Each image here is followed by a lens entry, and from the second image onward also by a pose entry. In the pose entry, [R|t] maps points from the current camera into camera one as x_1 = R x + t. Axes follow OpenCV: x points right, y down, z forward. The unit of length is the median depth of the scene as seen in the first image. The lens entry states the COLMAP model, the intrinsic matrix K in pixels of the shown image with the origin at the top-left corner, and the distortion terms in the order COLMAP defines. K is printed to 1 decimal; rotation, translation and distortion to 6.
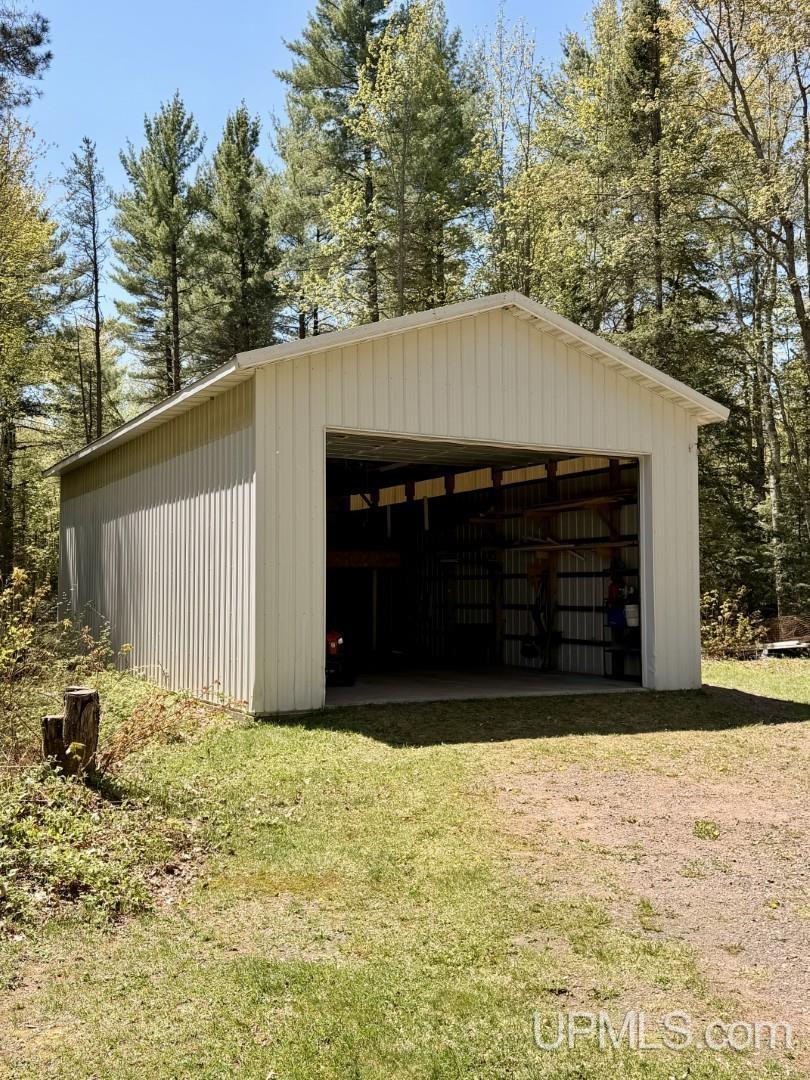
lens RADIAL K [[1031.6, 0, 405.0], [0, 1031.6, 540.0], [0, 0, 1]] dist [0.003553, 0.000468]
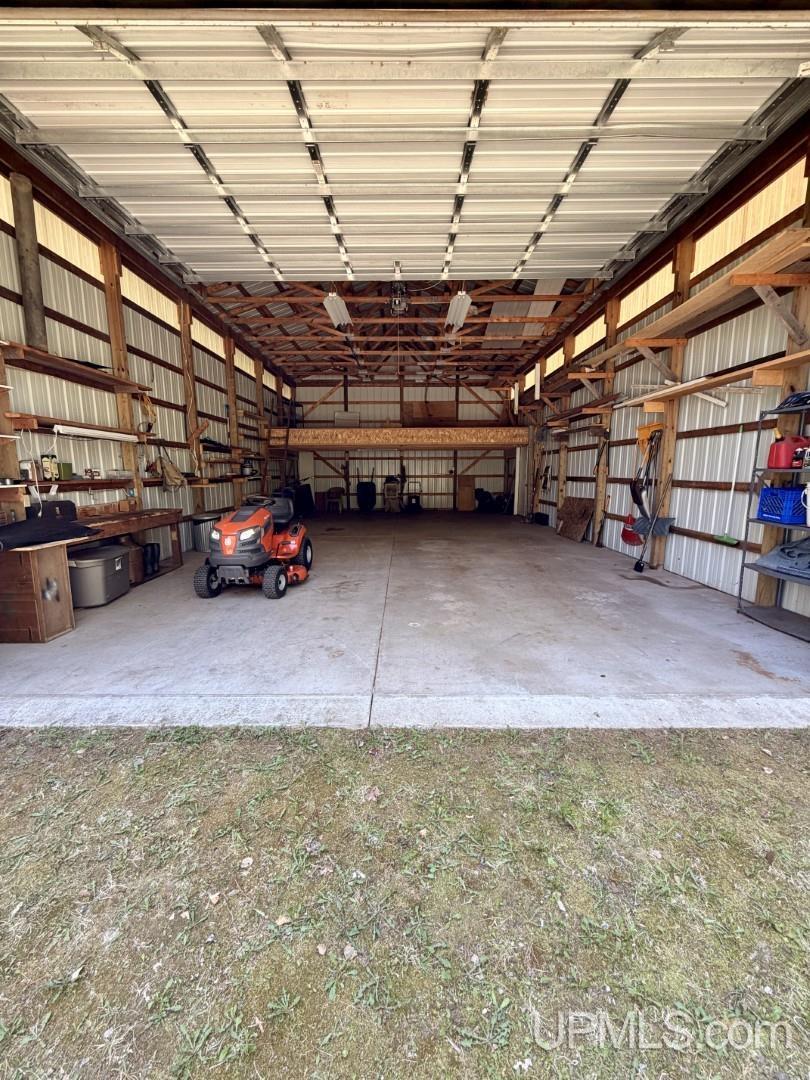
lens RADIAL K [[429.6, 0, 404.8], [0, 429.6, 538.0], [0, 0, 1]] dist [-0.000385, -0.000365]
pose [[0.875974, 0.074366, -0.476592, 0.131718], [0.024188, 0.980029, 0.197379, 0.040364], [0.481752, -0.184426, 0.856681, 0.661284]]
